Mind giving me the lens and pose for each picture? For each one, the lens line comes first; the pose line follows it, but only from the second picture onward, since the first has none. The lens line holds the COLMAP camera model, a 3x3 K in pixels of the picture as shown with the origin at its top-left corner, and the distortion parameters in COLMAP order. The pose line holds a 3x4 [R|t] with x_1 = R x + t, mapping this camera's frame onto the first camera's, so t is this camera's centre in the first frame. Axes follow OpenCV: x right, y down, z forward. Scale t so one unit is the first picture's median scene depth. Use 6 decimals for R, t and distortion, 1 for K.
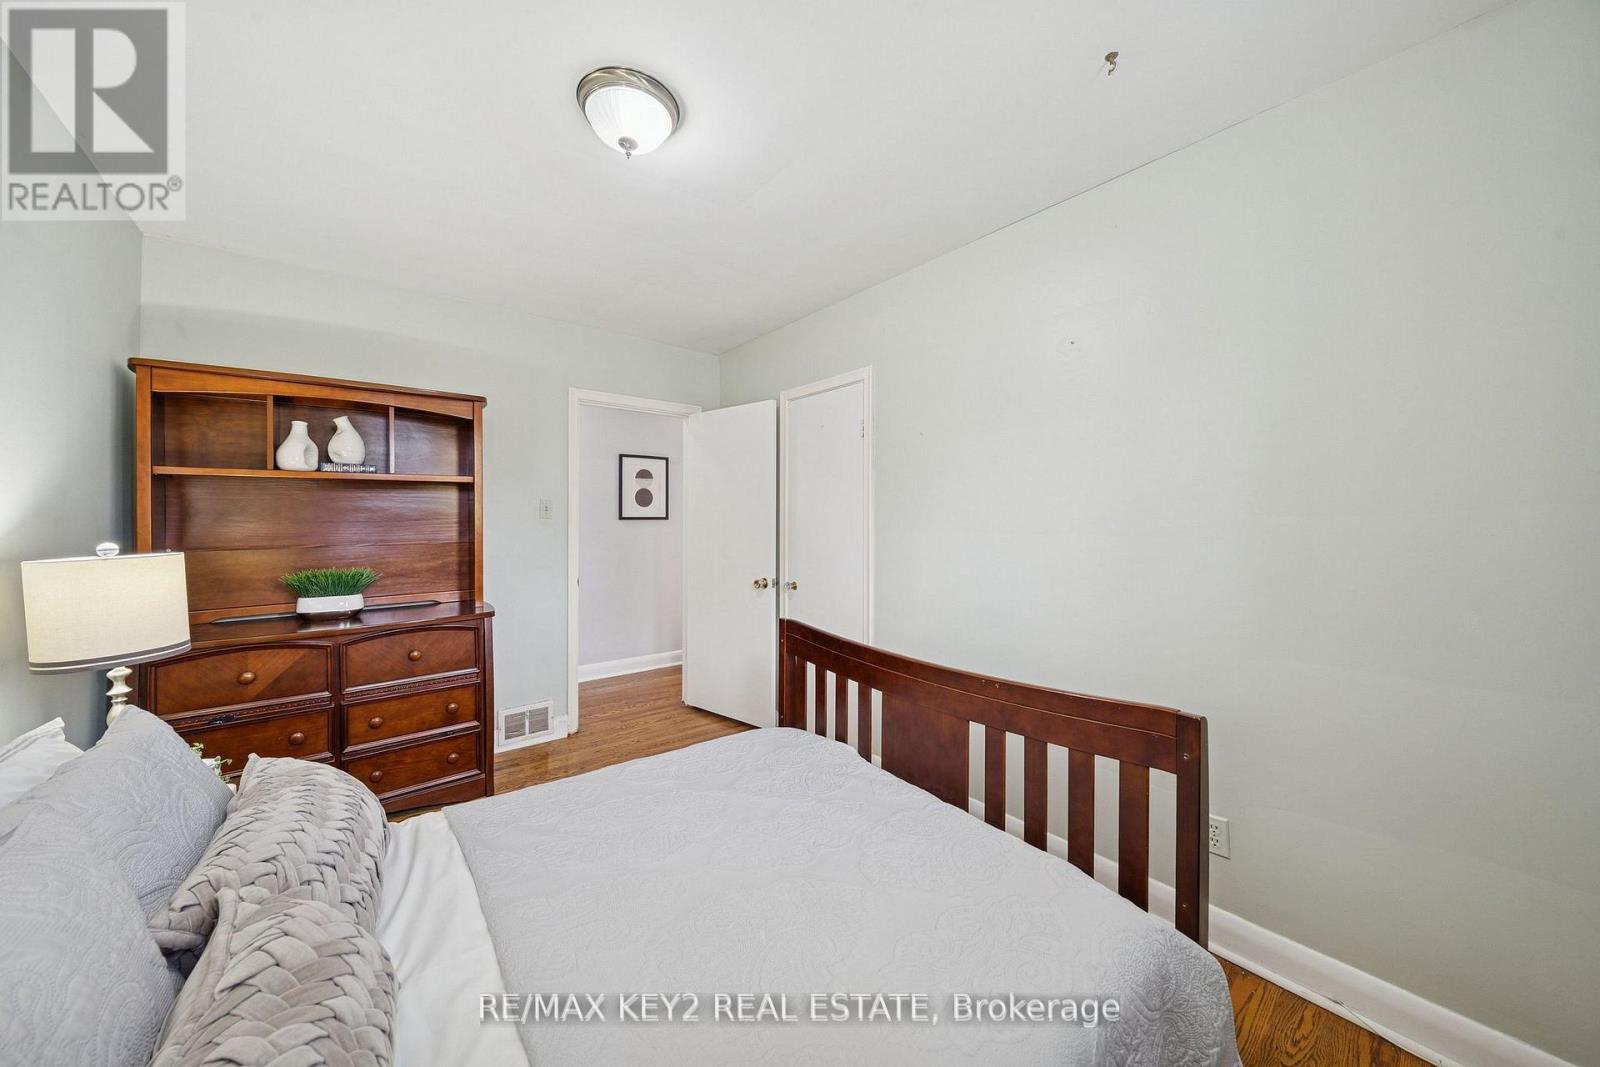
lens RADIAL K [[554.3, 0, 790.4], [0, 554.3, 528.0], [0, 0, 1]] dist [-0.000747, -0.000052]
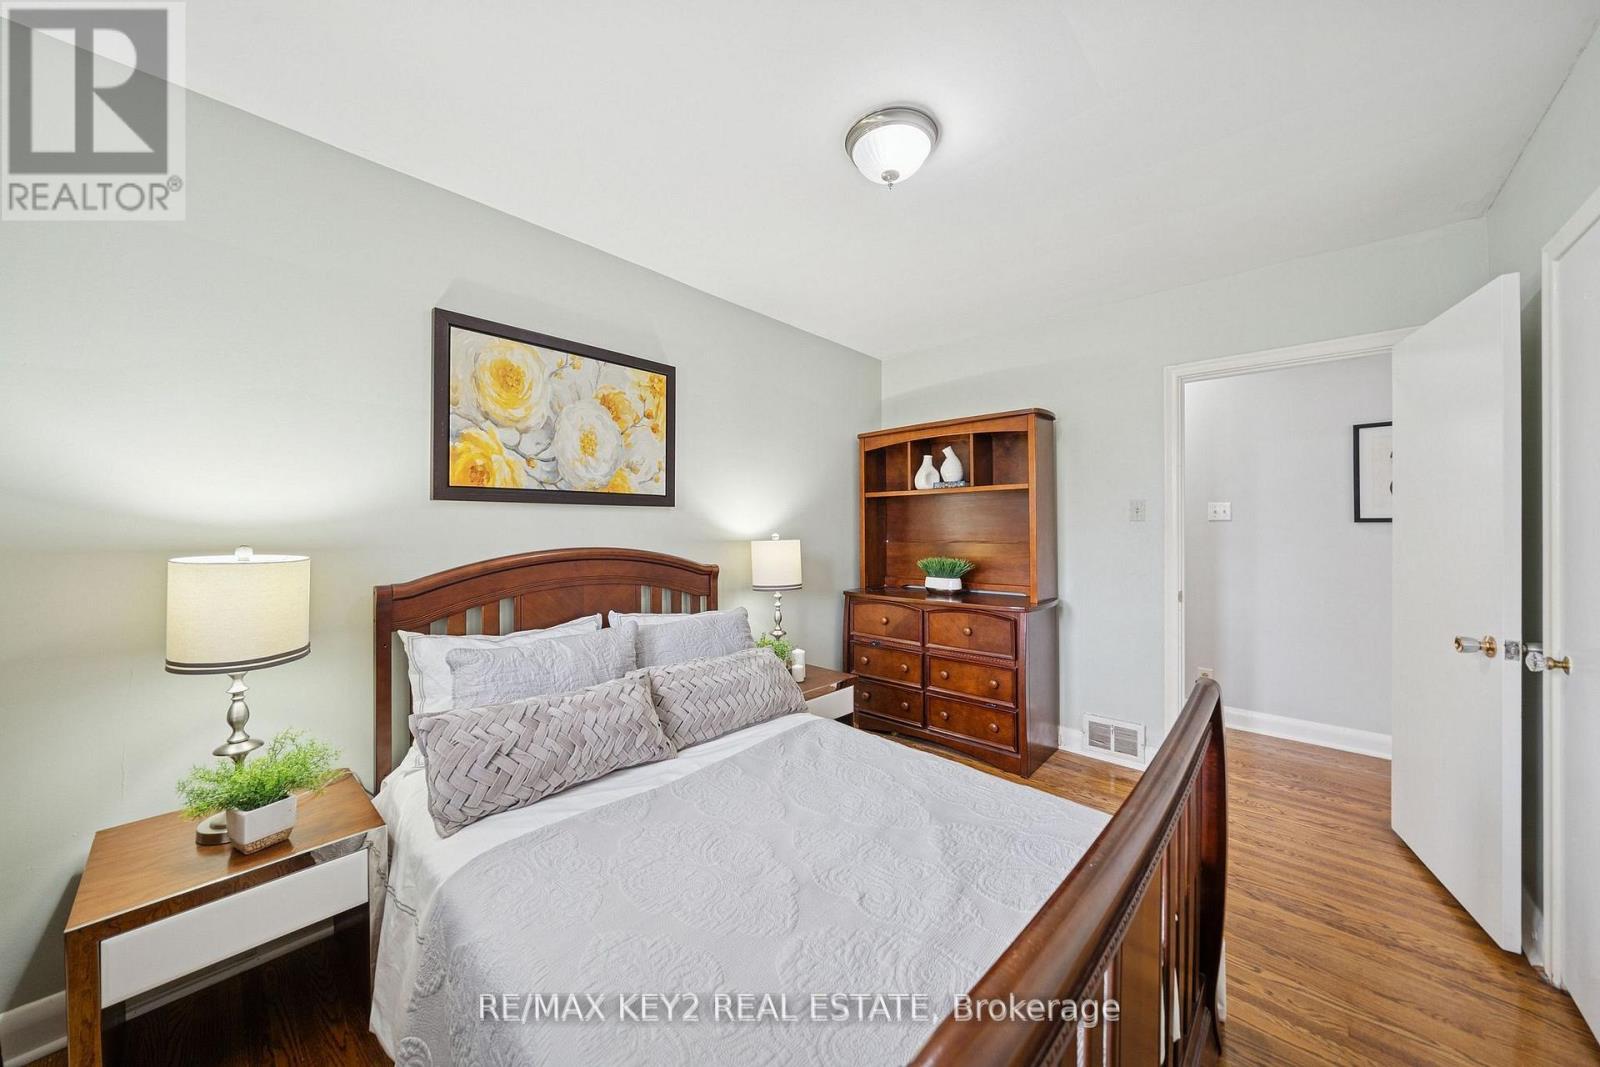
lens RADIAL K [[554.3, 0, 790.4], [0, 554.3, 528.0], [0, 0, 1]] dist [-0.000747, -0.000052]
pose [[0.156641, 0.005541, -0.987640, 0.479273], [-0.013849, 0.999898, 0.003413, -0.001073], [0.987559, 0.013143, 0.156701, 0.403161]]
